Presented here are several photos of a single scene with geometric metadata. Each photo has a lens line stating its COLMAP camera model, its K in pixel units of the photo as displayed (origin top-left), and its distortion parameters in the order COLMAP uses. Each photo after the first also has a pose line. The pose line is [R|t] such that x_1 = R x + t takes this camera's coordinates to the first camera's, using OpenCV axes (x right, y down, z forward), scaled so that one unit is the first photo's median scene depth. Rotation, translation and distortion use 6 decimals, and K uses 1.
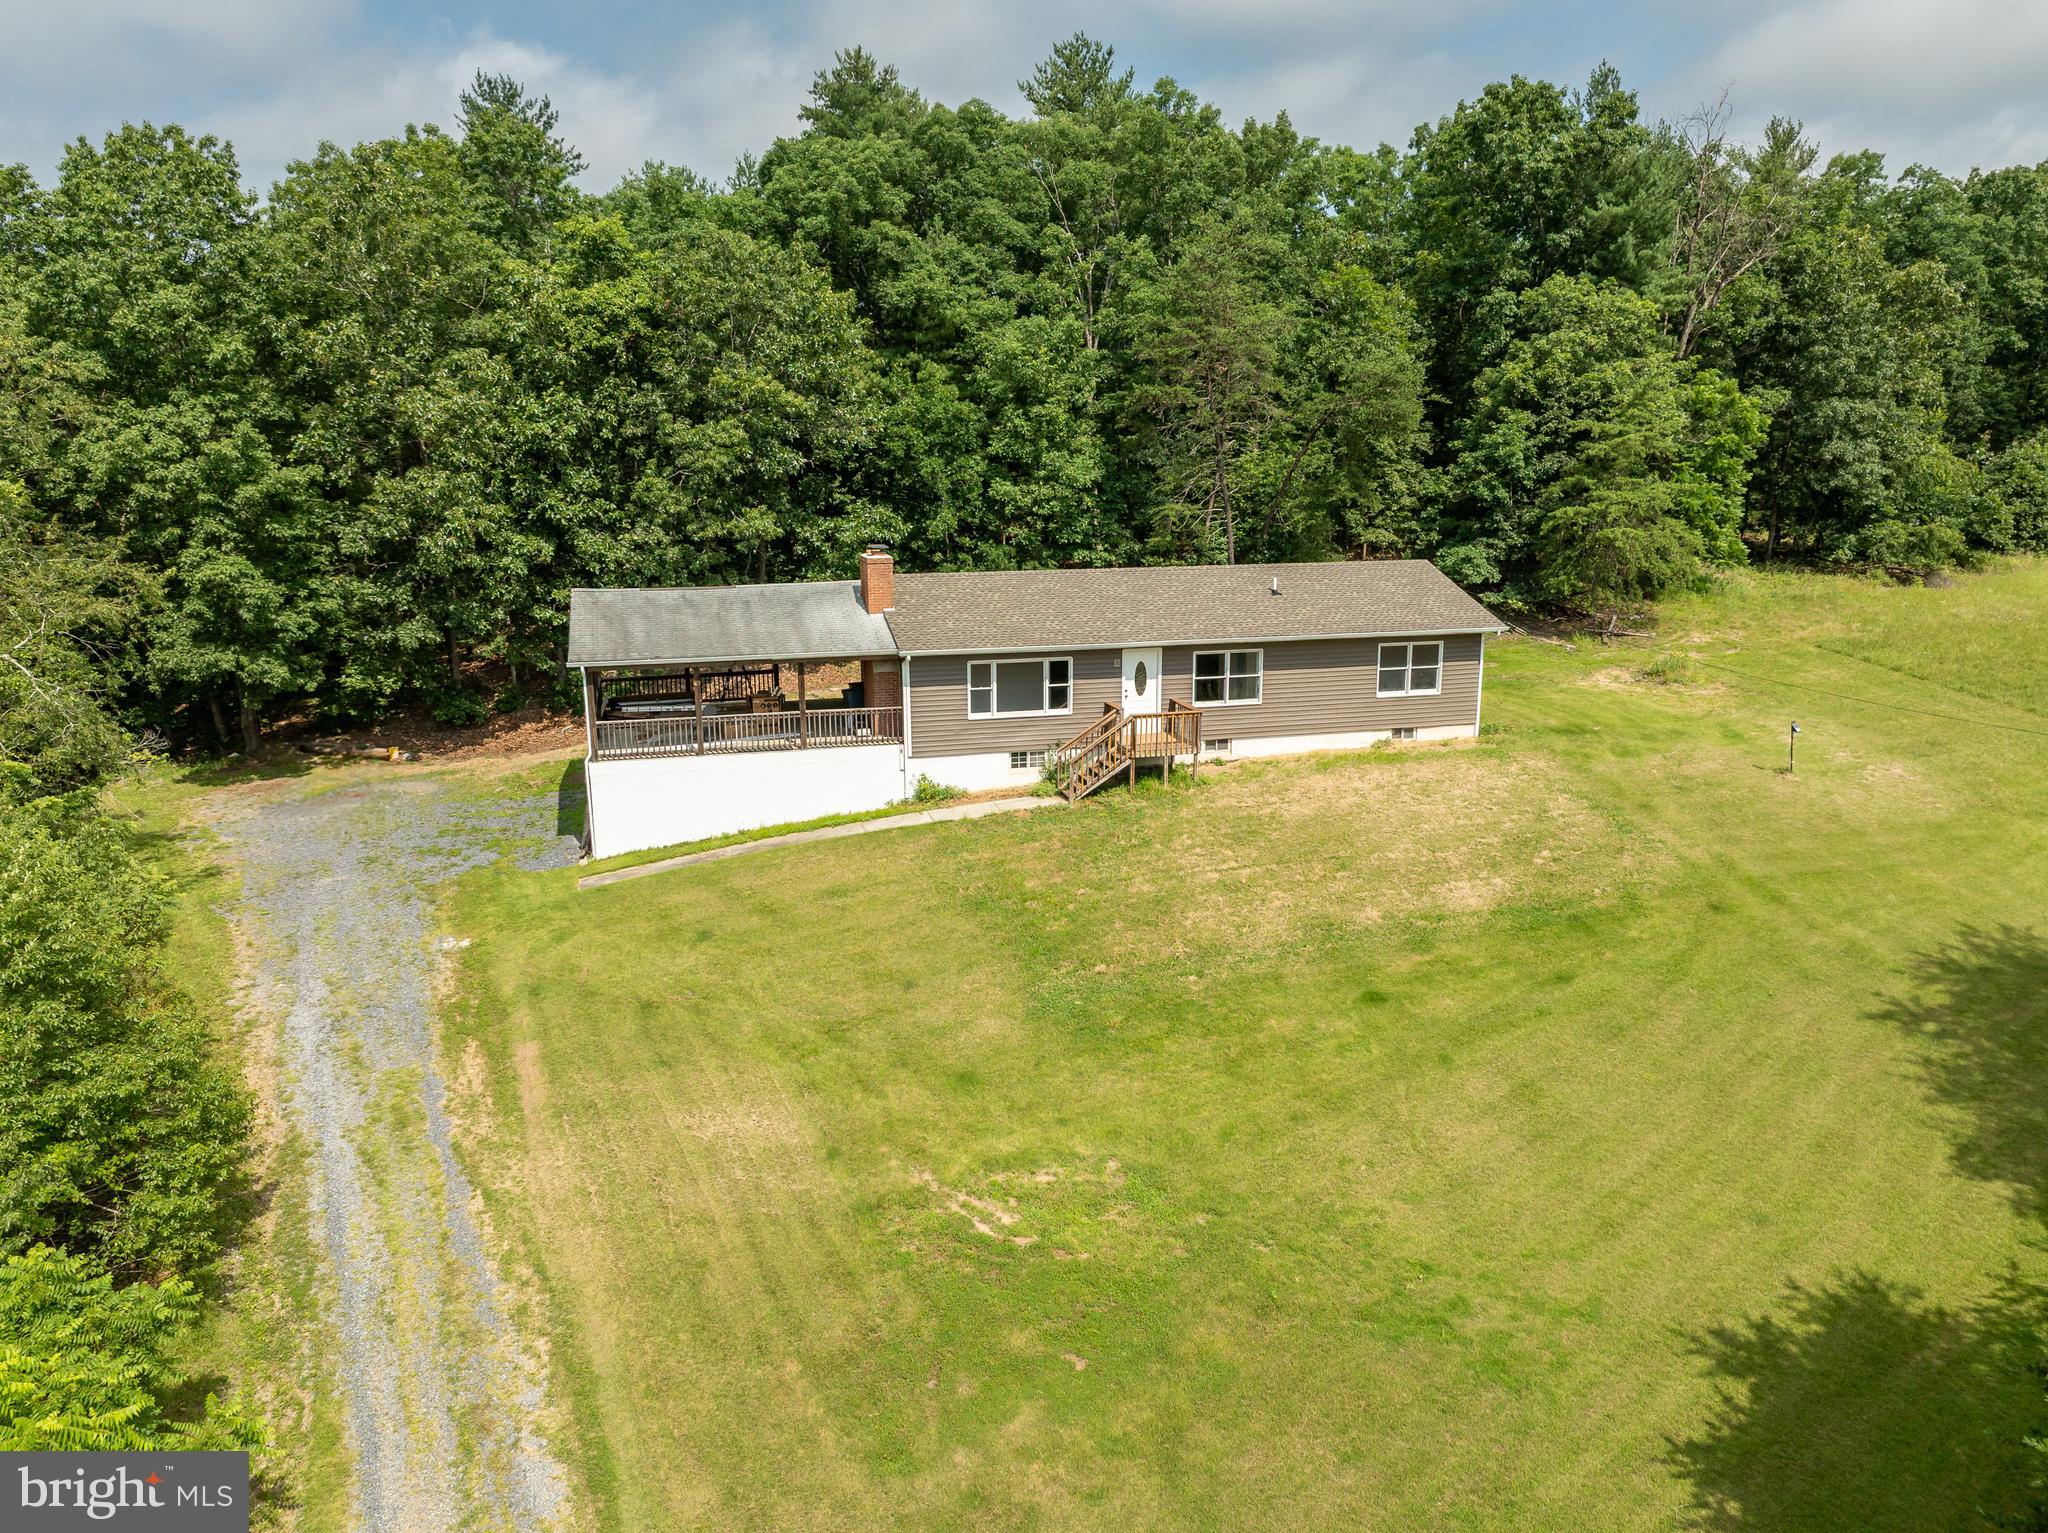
lens RADIAL K [[1451.9, 0, 1028.1], [0, 1451.9, 765.4], [0, 0, 1]] dist [-0.040468, 0.005009]
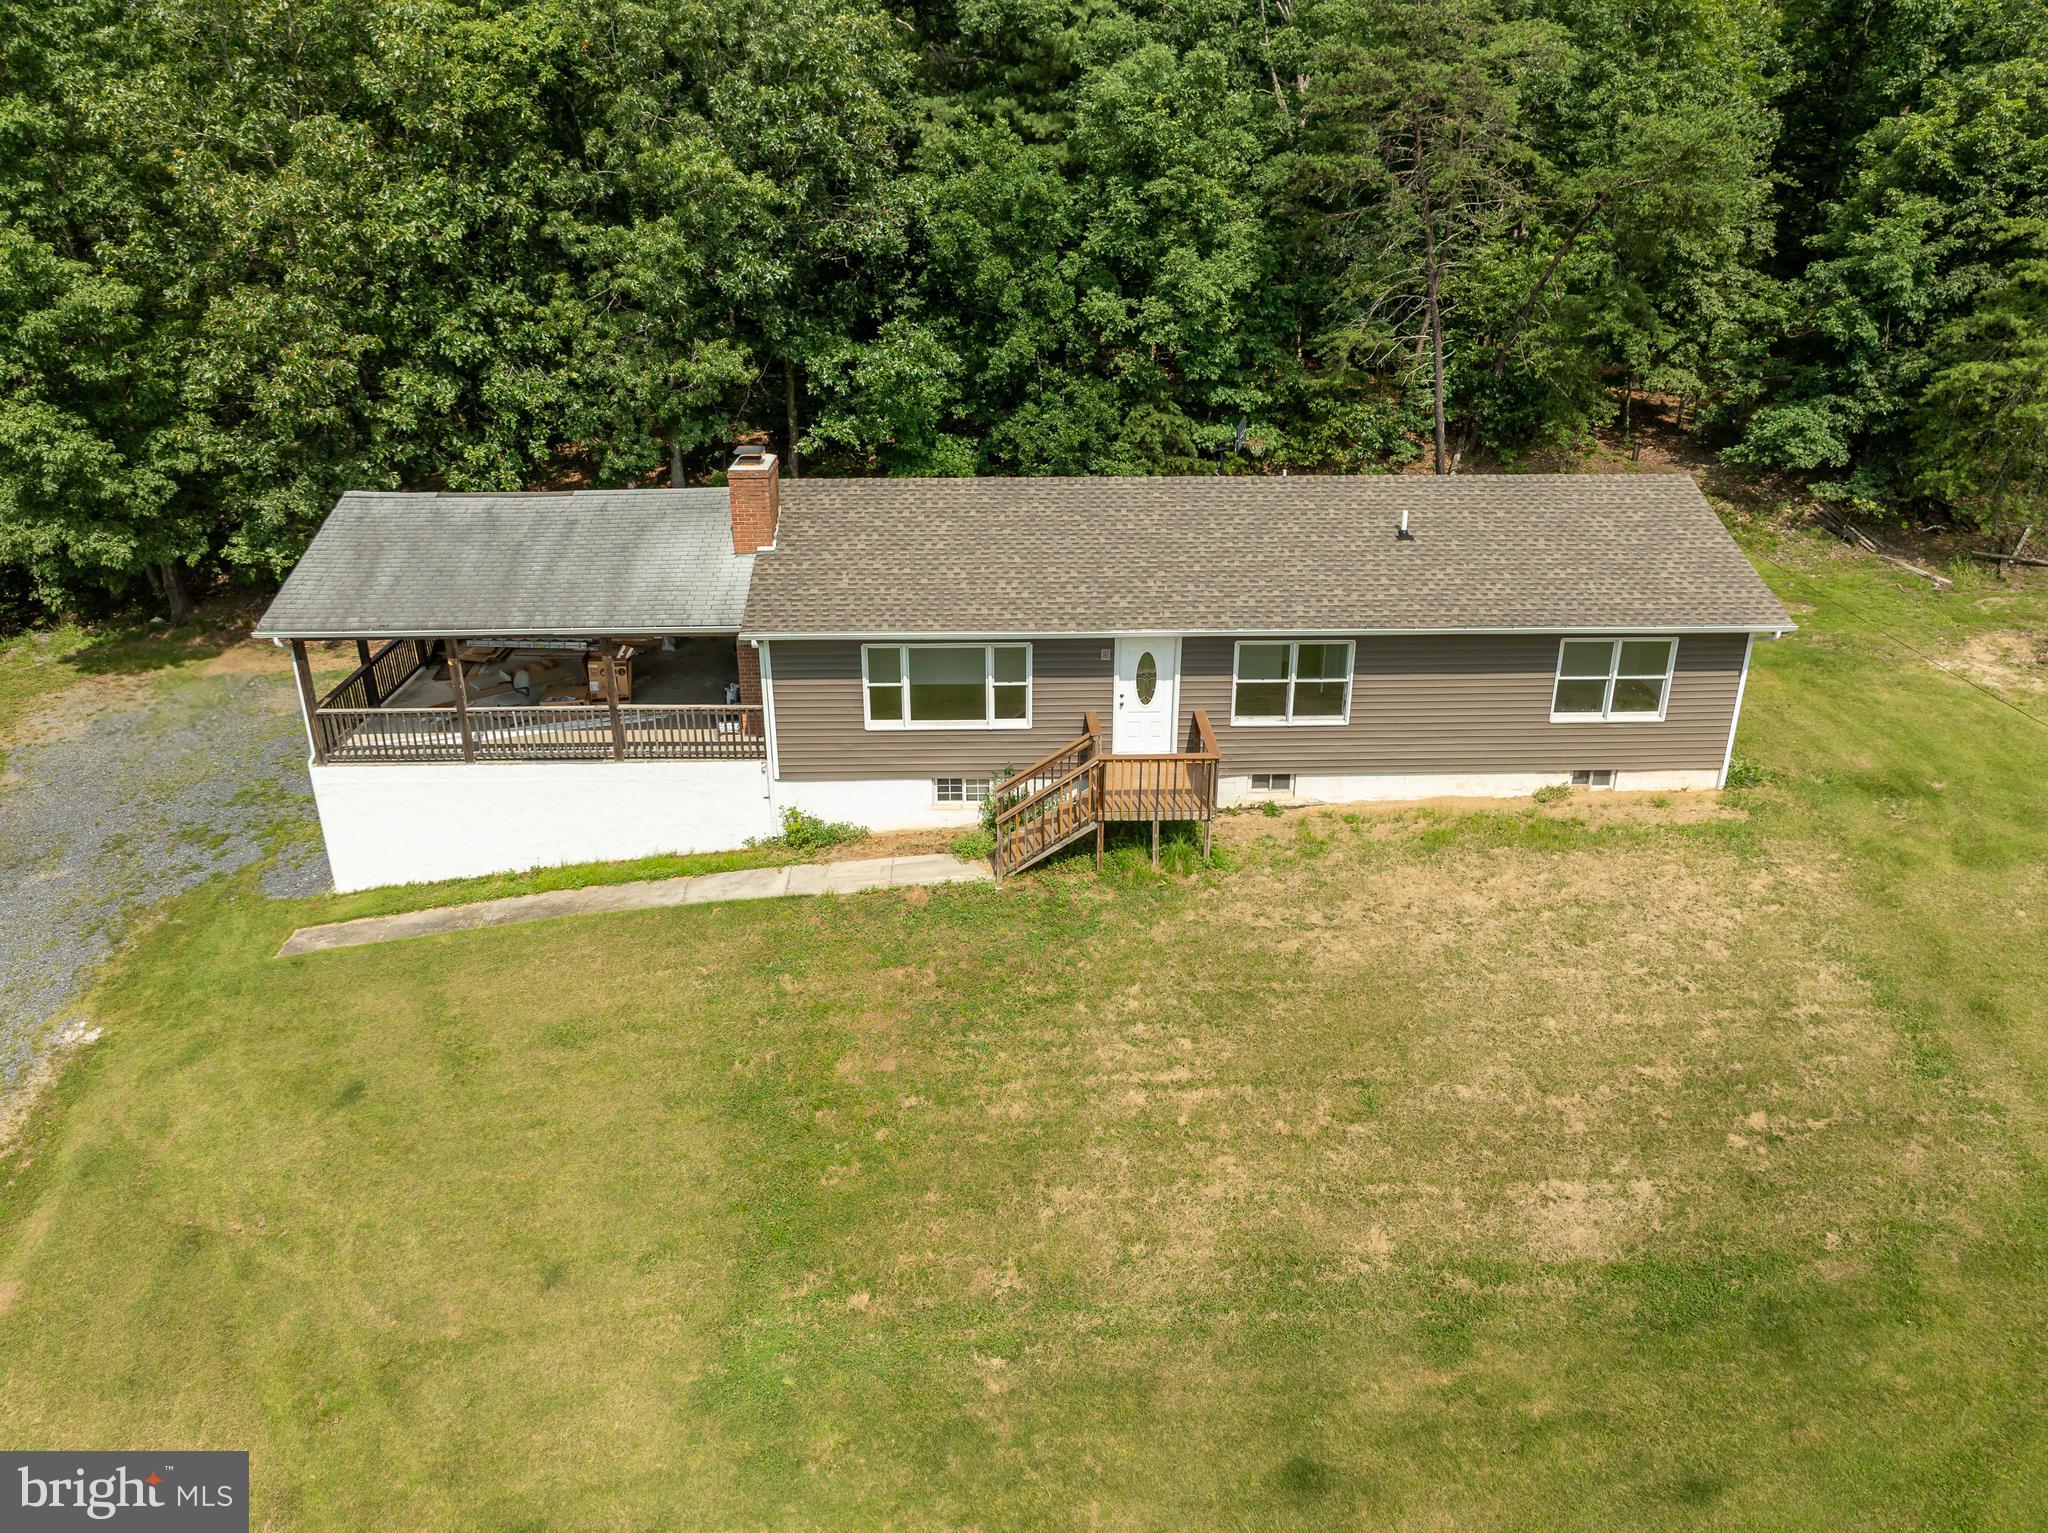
lens RADIAL K [[1451.9, 0, 1026.9], [0, 1451.9, 764.5], [0, 0, 1]] dist [-0.040468, 0.005009]
pose [[0.971849, 0.095301, -0.215471, 0.162493], [-0.053966, 0.980269, 0.190157, -0.136883], [0.229341, -0.173176, 0.957817, 0.367555]]
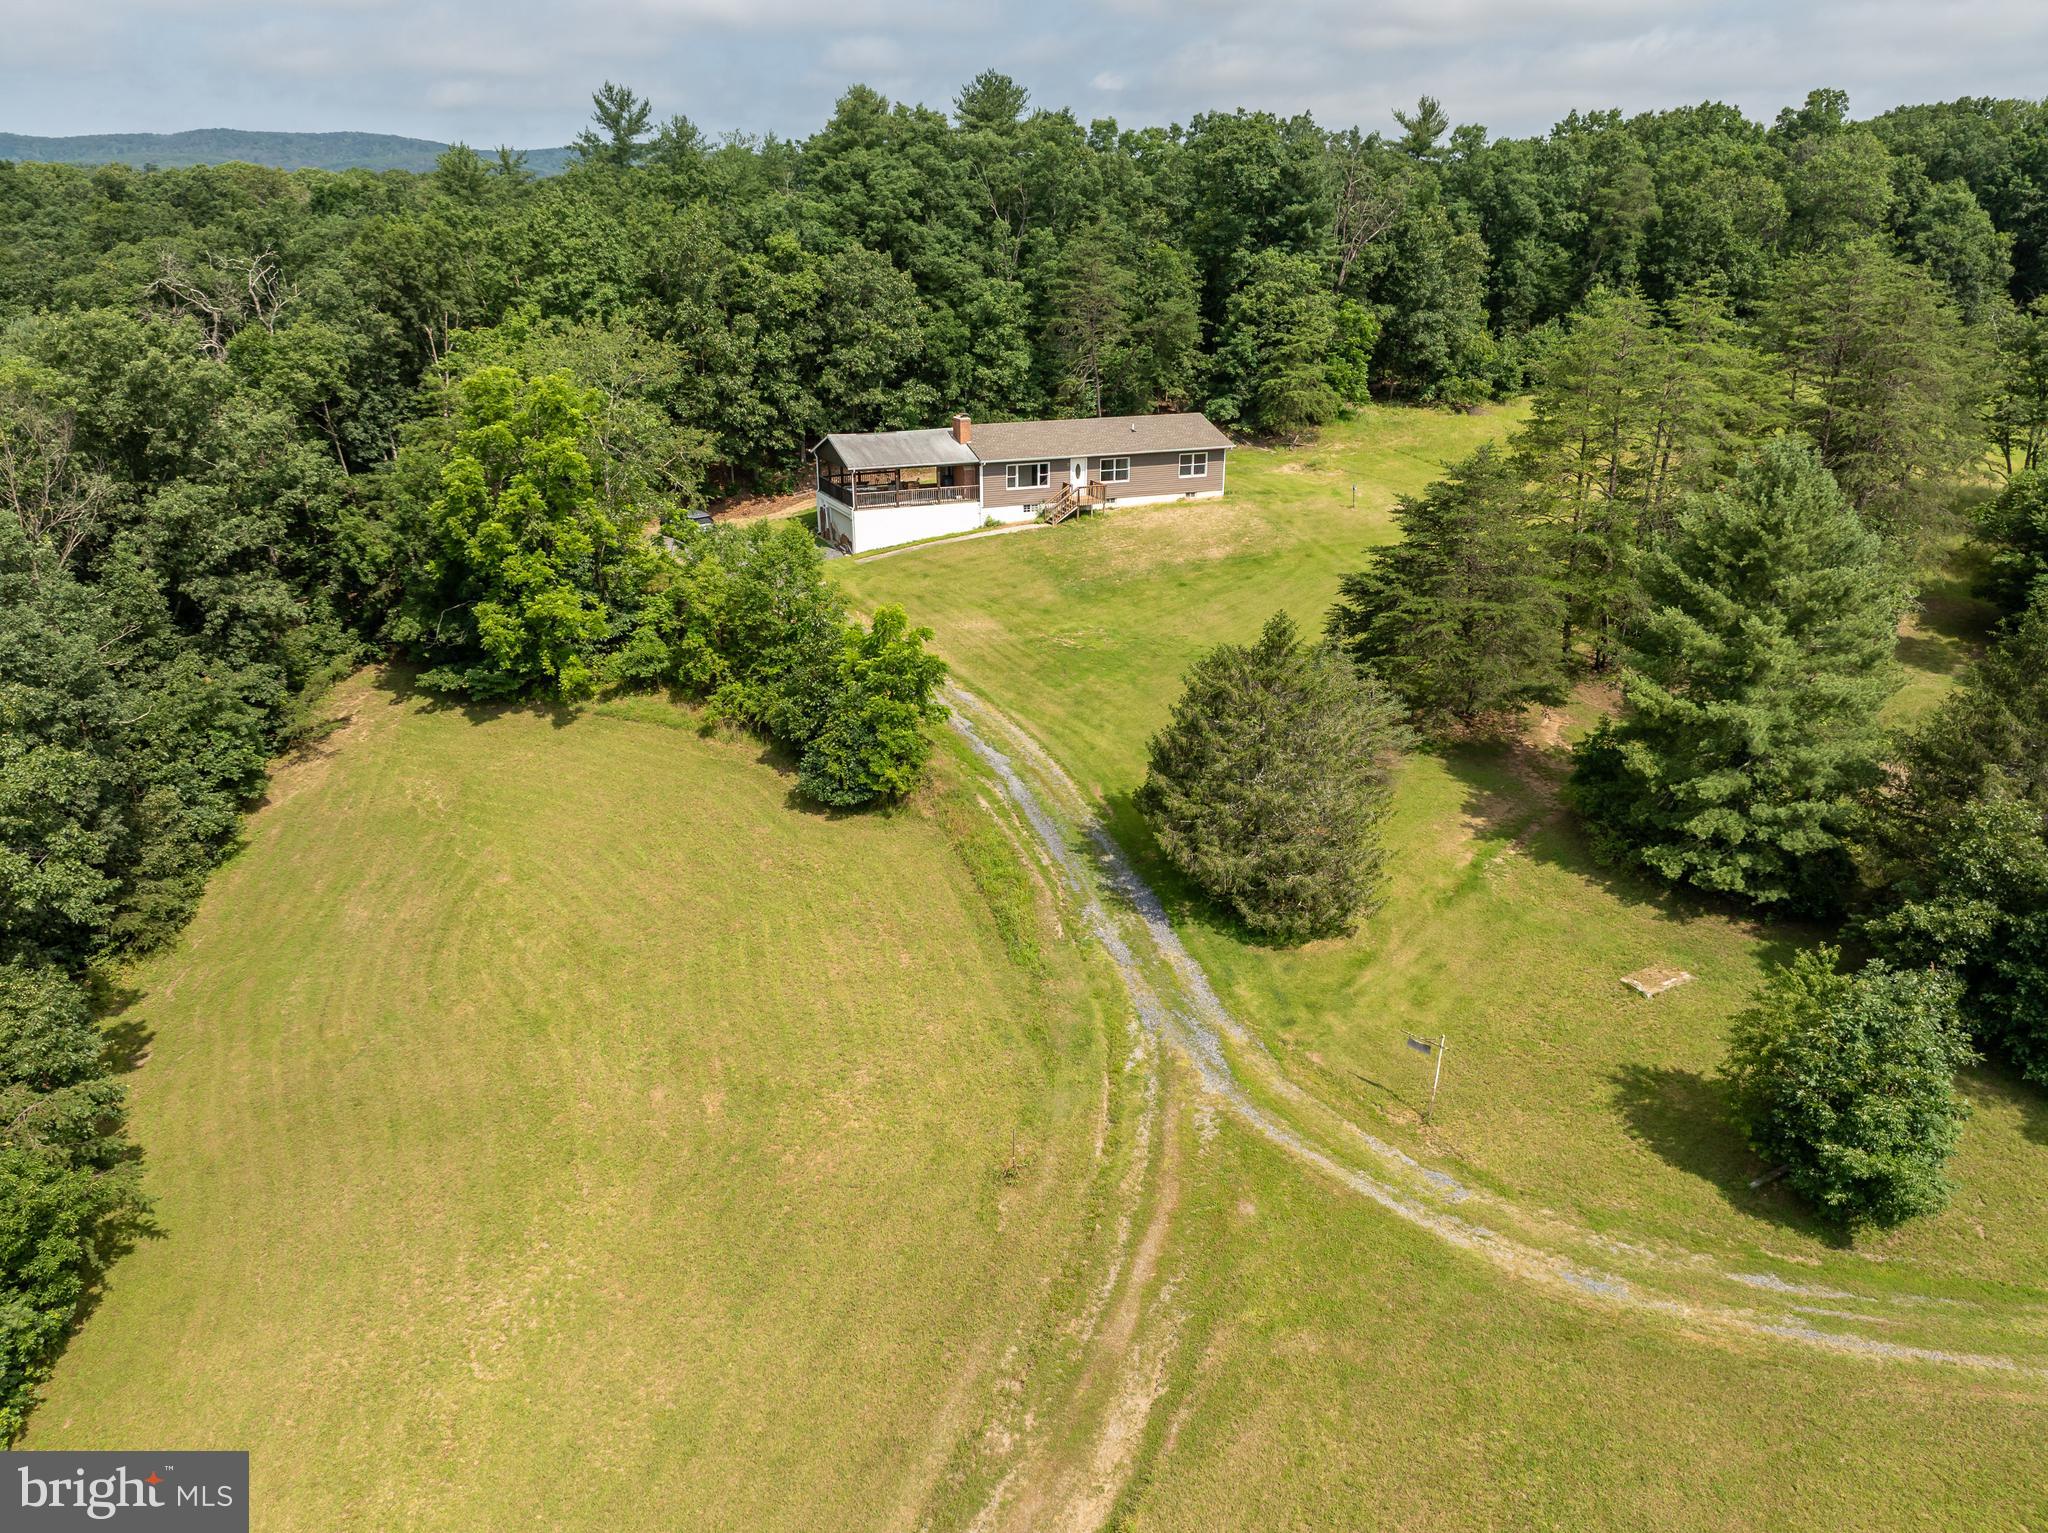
lens RADIAL K [[1451.9, 0, 1024.5], [0, 1451.9, 761.8], [0, 0, 1]] dist [-0.040468, 0.005009]
pose [[0.989548, -0.044346, 0.137213, -0.329905], [0.025716, 0.990556, 0.134679, 0.081227], [-0.141890, -0.129743, 0.981343, -1.249834]]
